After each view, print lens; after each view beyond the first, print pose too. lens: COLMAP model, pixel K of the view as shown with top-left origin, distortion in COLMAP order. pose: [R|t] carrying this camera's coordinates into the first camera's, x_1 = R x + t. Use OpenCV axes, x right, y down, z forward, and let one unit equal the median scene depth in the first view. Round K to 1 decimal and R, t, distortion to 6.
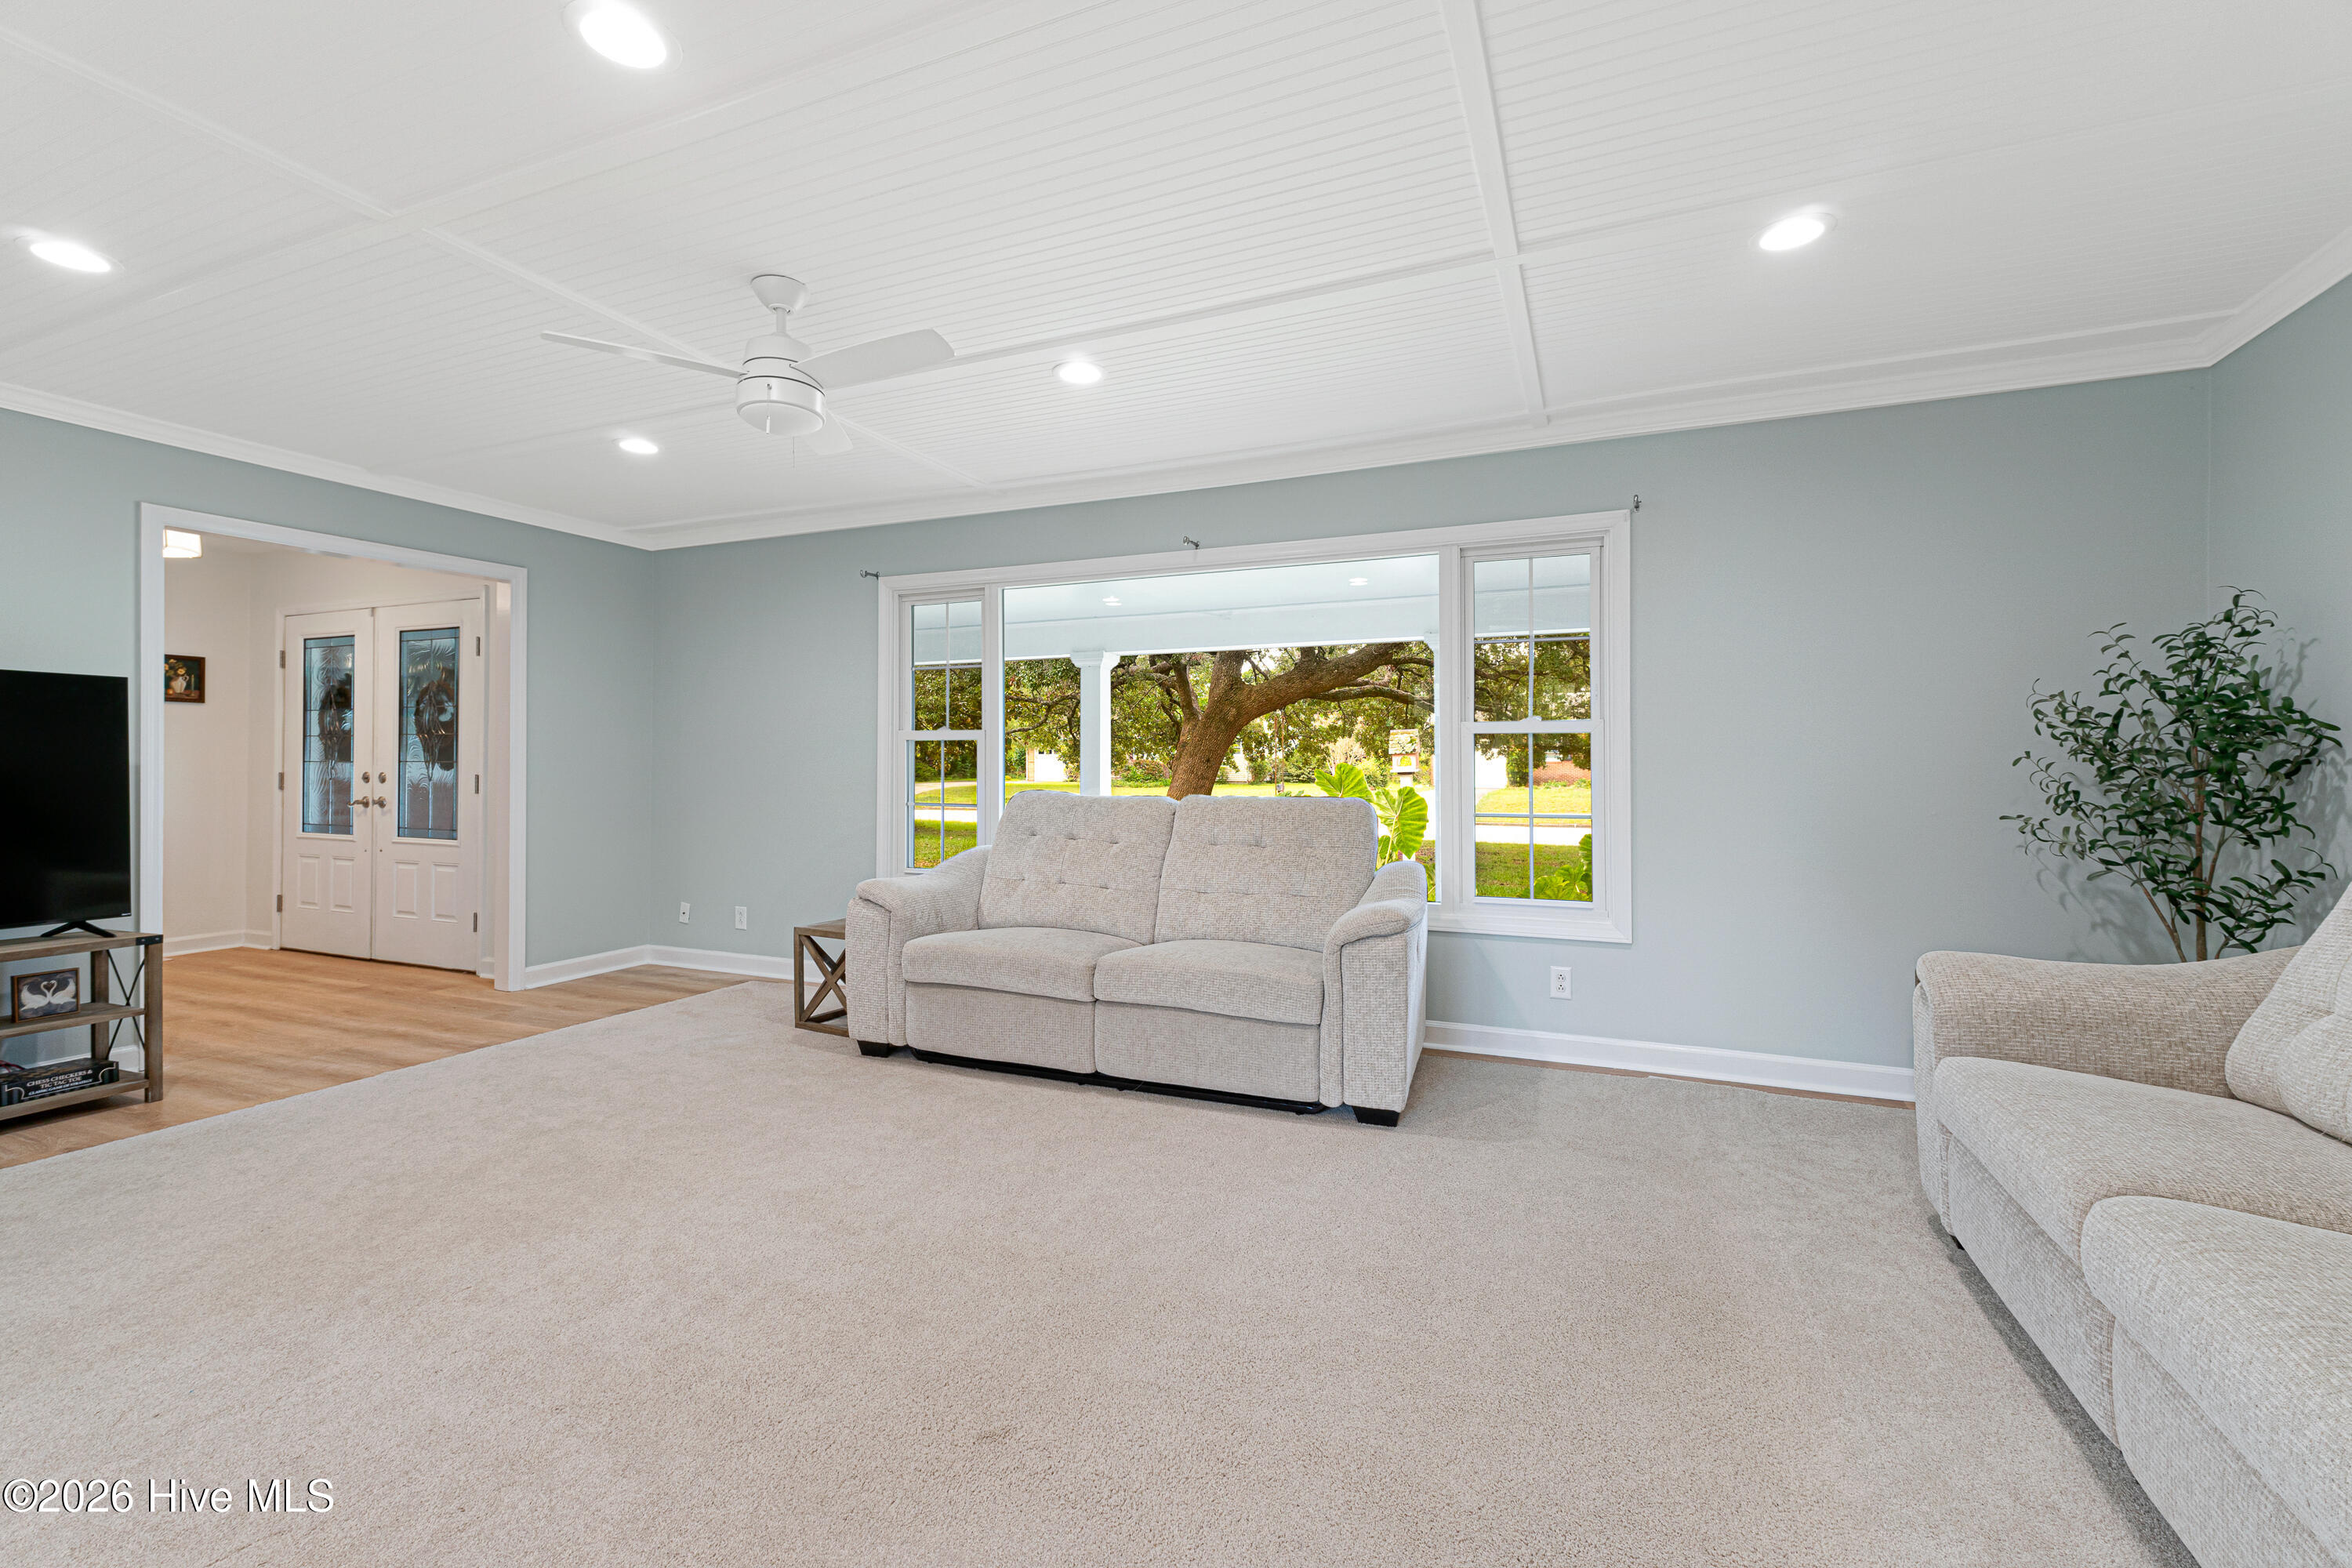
lens RADIAL K [[998.9, 0, 1181.1], [0, 998.9, 775.2], [0, 0, 1]] dist [0.007323, -0.000732]
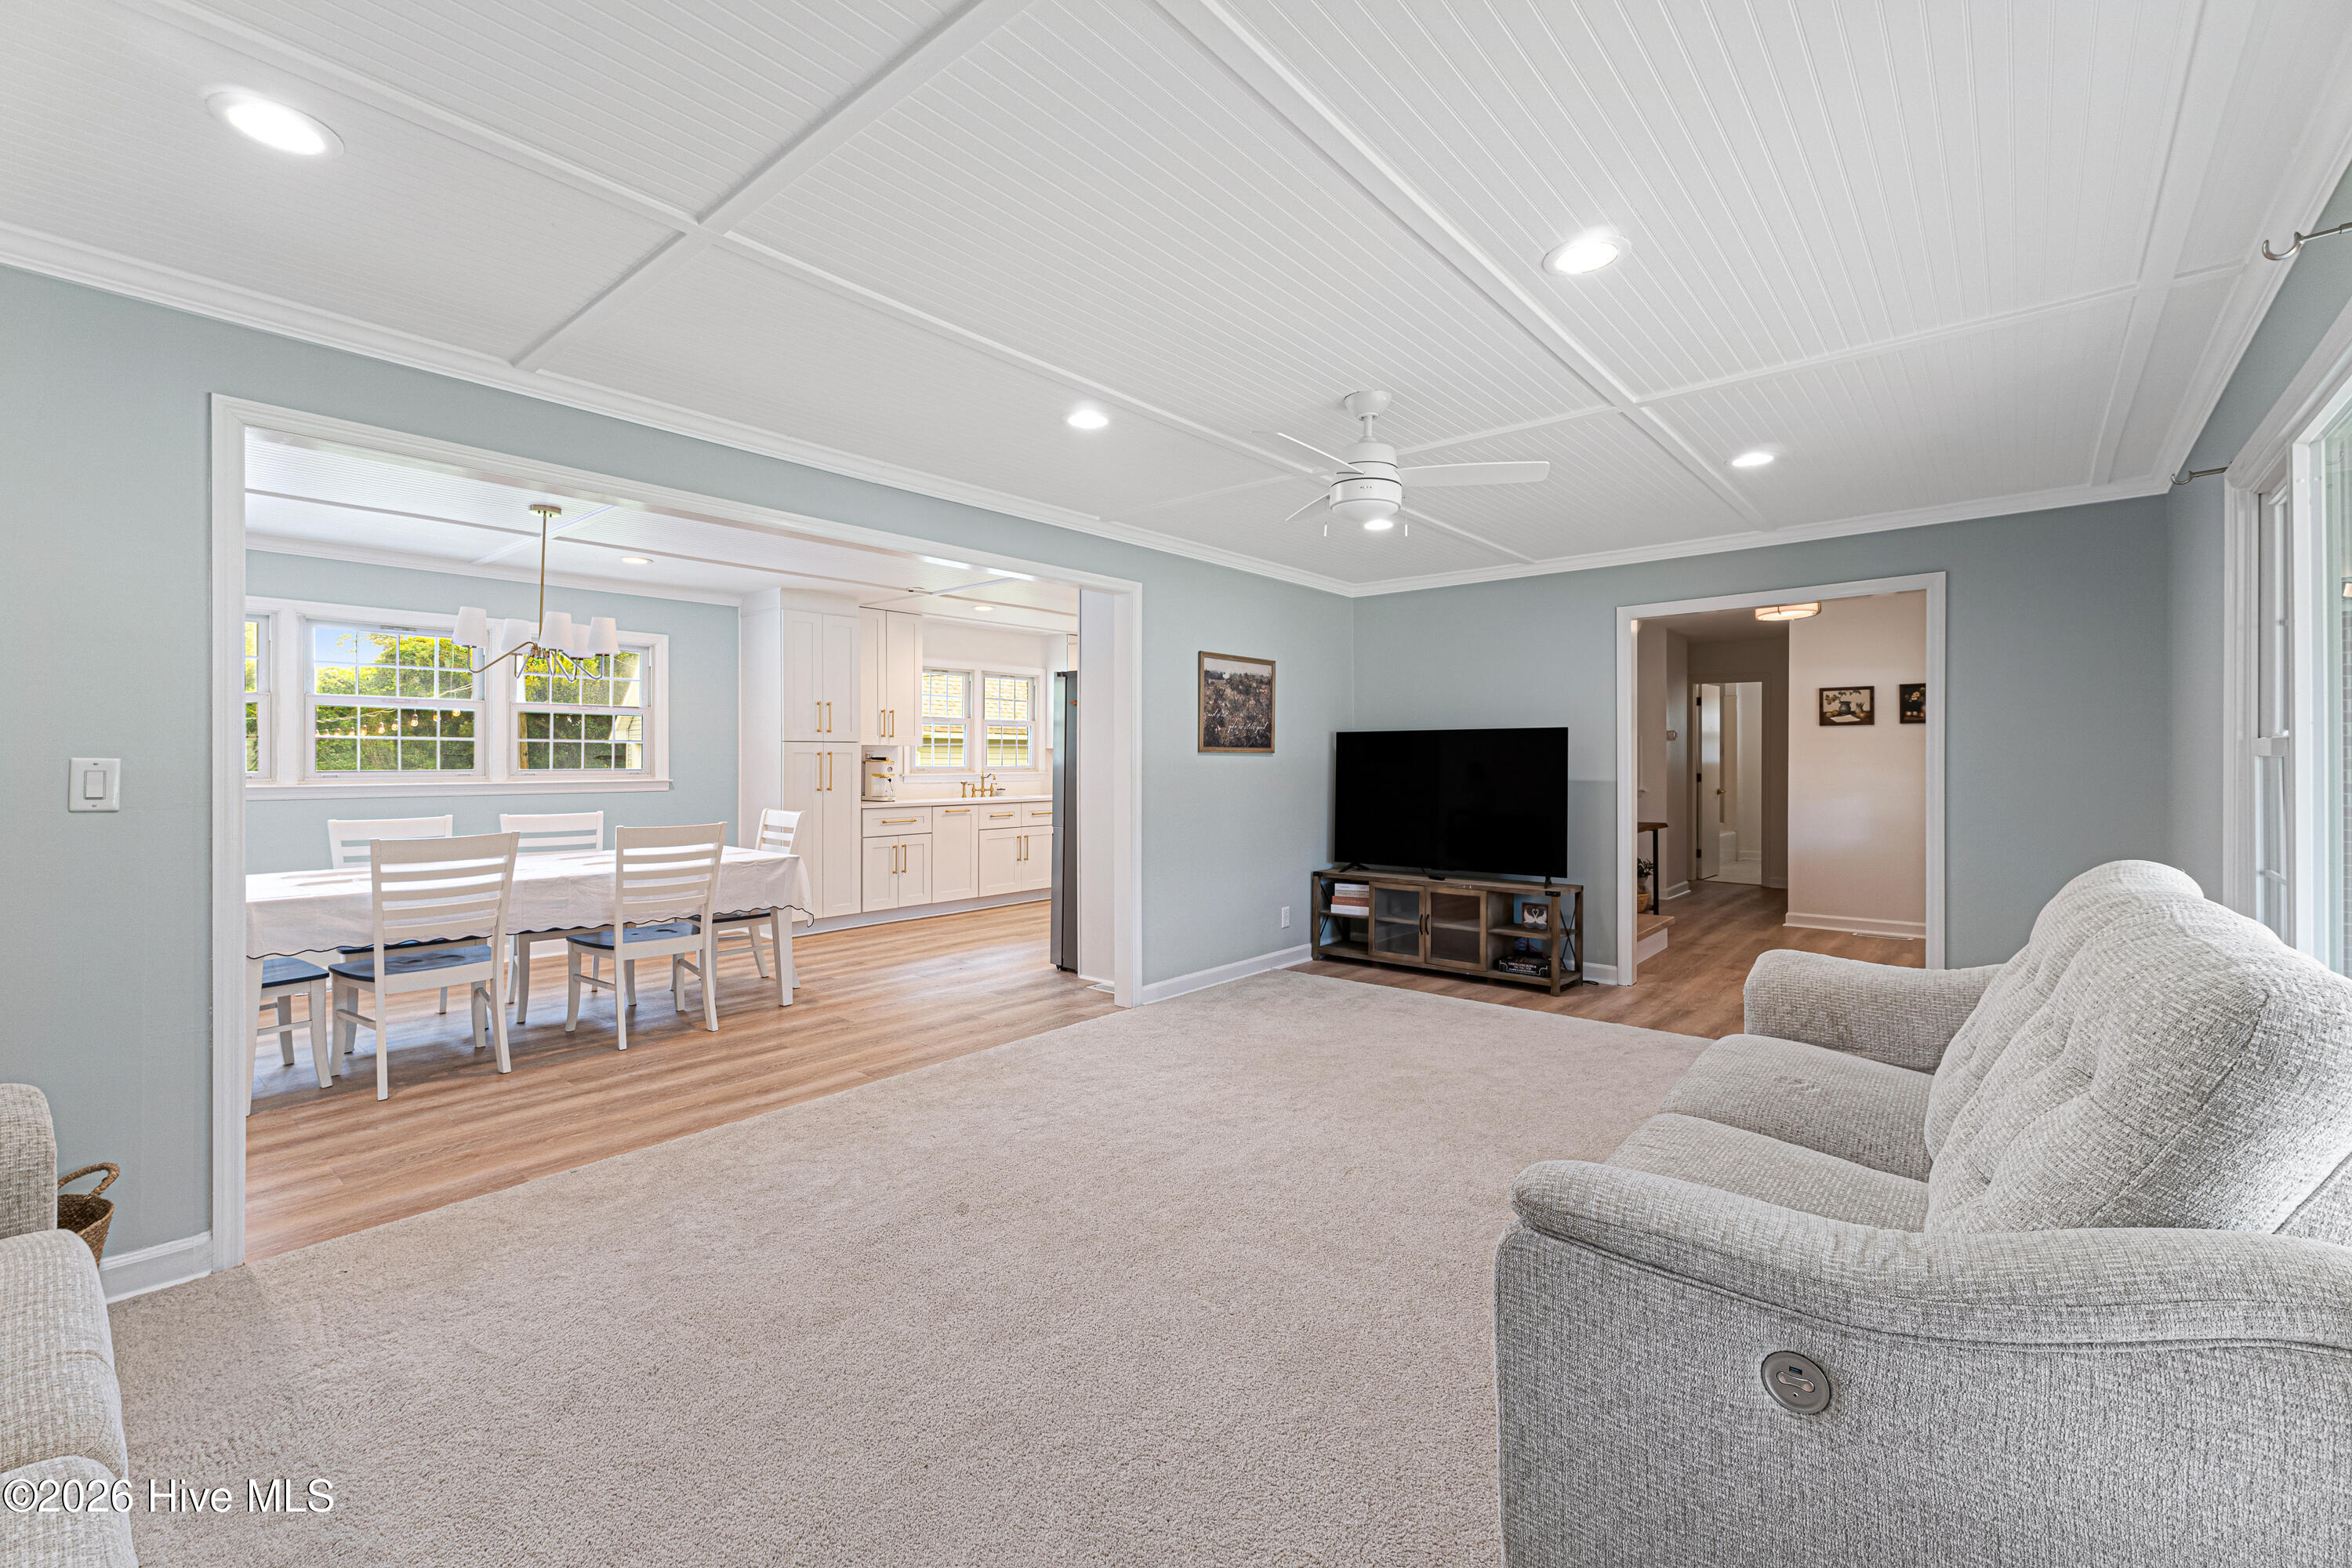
lens RADIAL K [[998.9, 0, 1177.6], [0, 998.9, 769.3], [0, 0, 1]] dist [0.007323, -0.000732]
pose [[-0.297439, 0.005547, -0.954725, 0.411215], [-0.006722, 0.999946, 0.007904, -0.024754], [0.954717, 0.008769, -0.297386, 0.585262]]
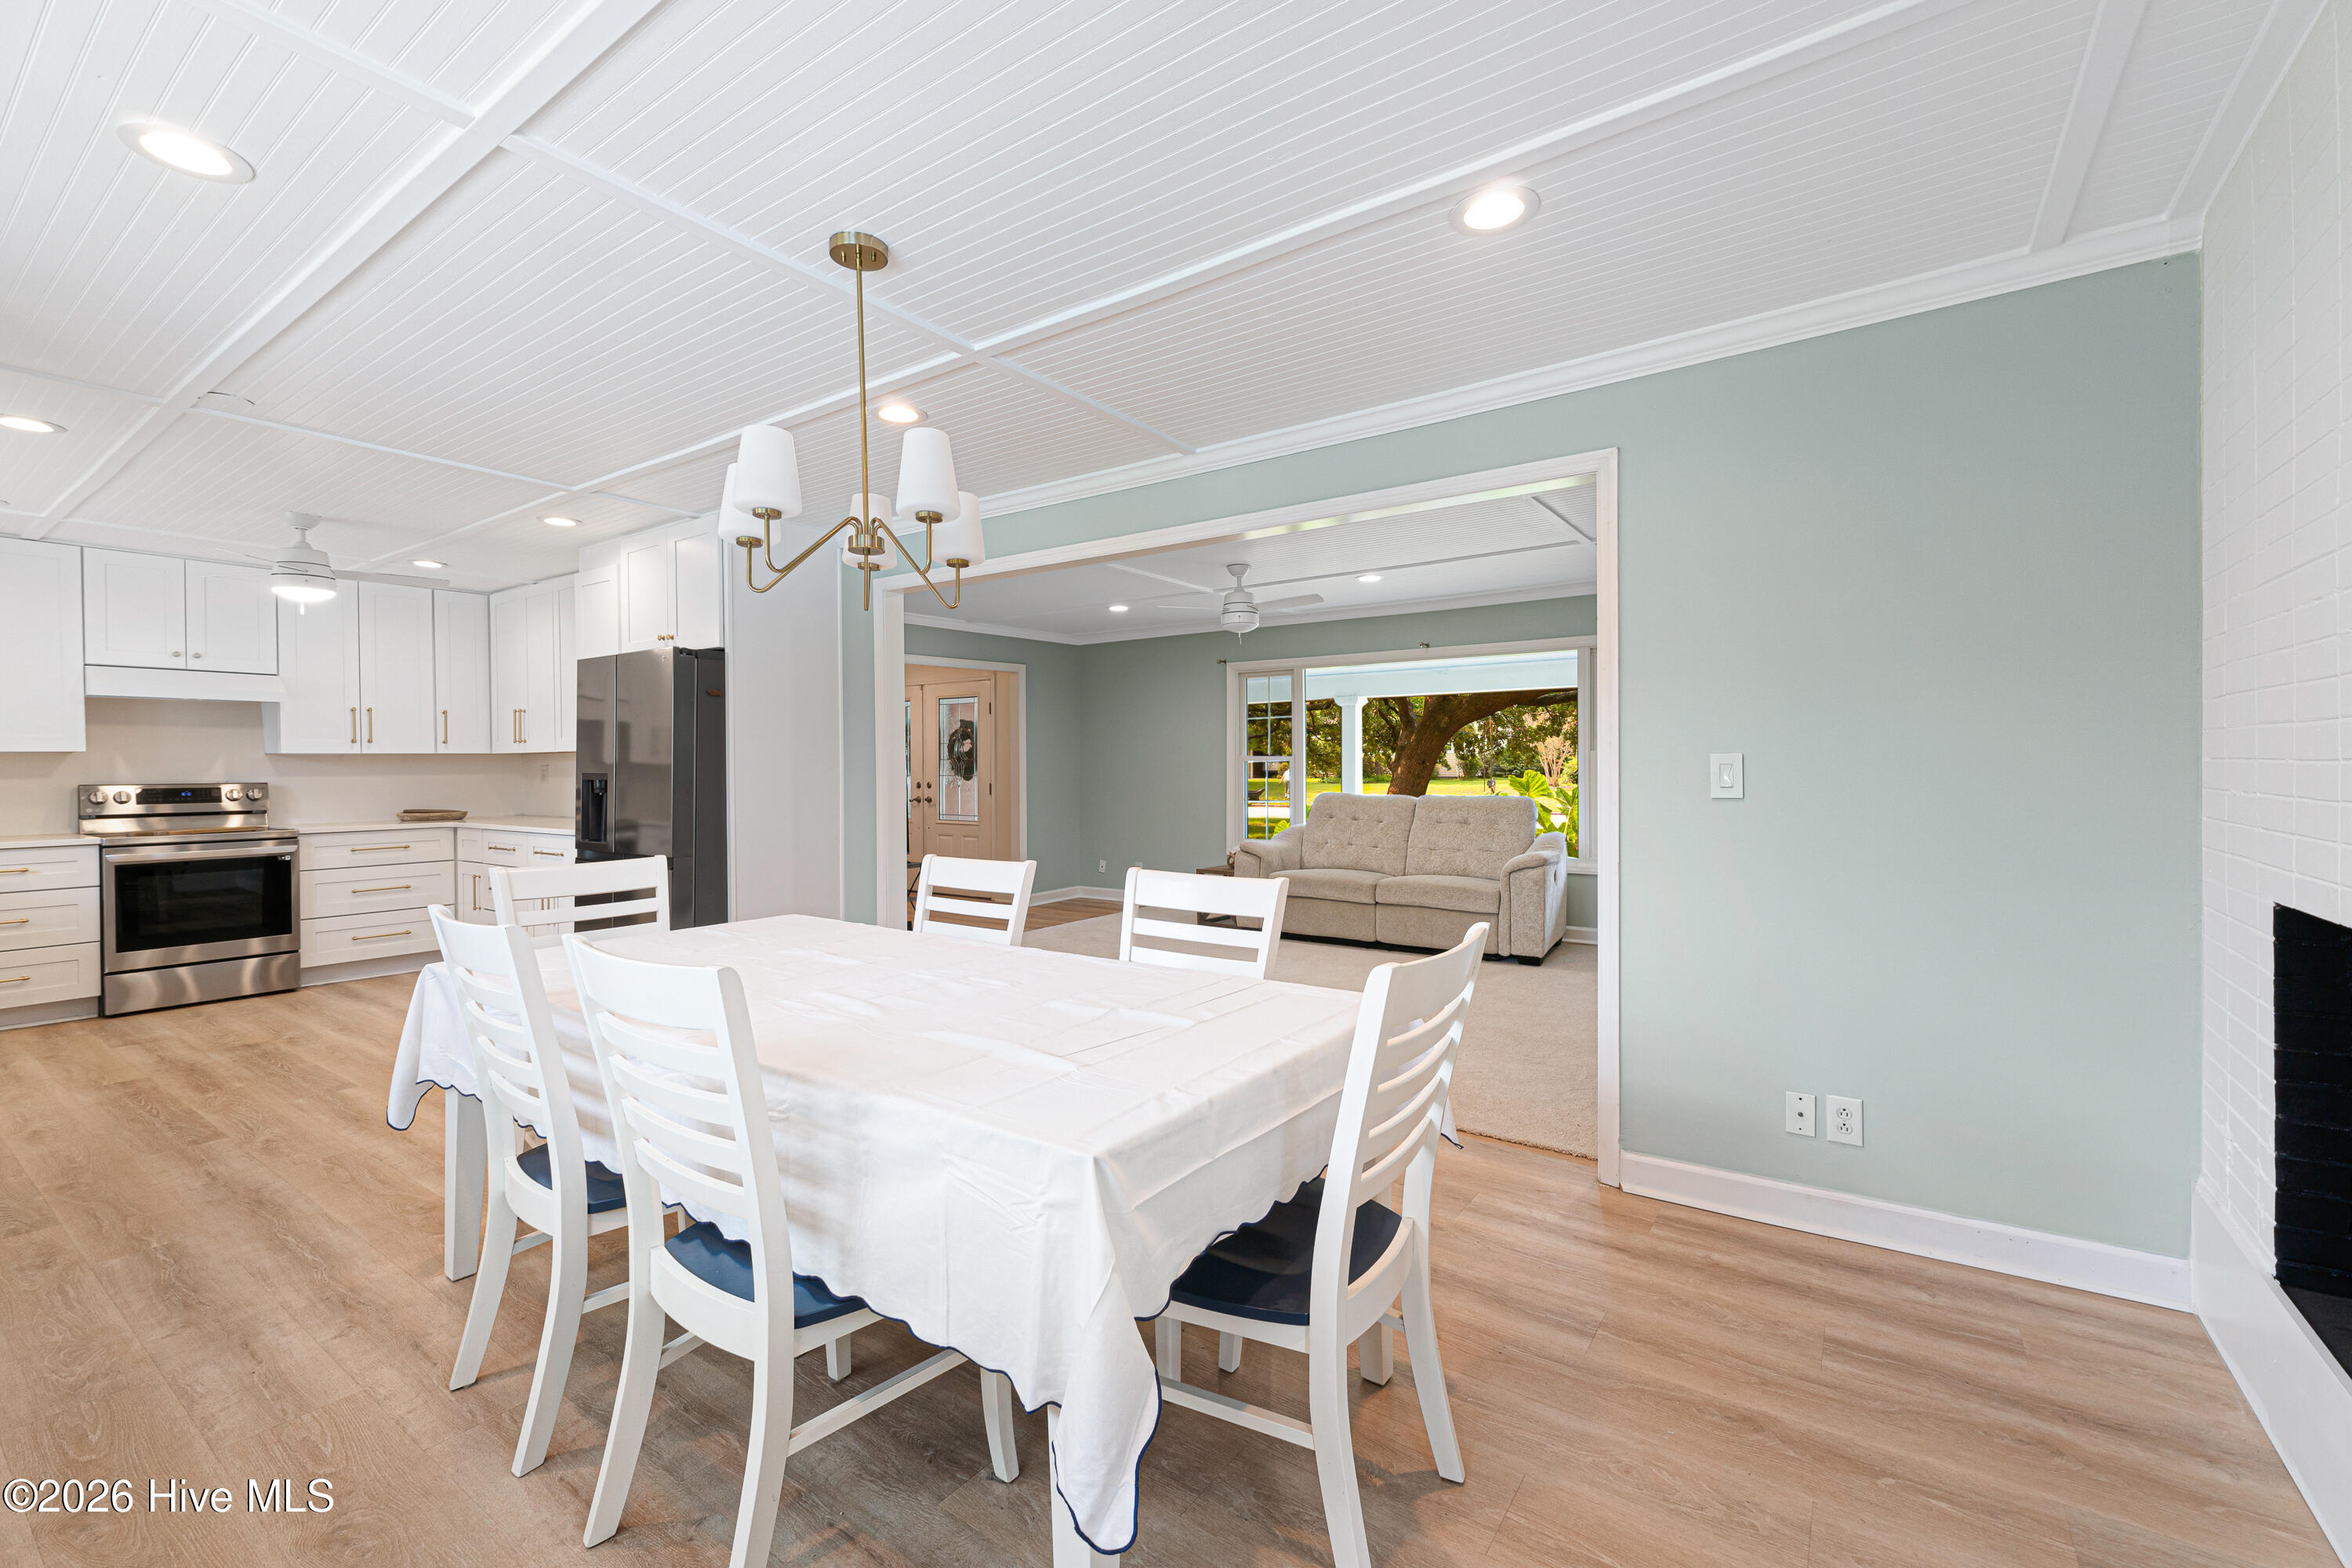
lens RADIAL K [[998.9, 0, 1163.5], [0, 998.9, 790.9], [0, 0, 1]] dist [0.007323, -0.000732]
pose [[0.975642, -0.003832, -0.219334, -0.040707], [0.008392, 0.999767, 0.019864, -0.019256], [0.219207, -0.021221, 0.975448, -0.610057]]
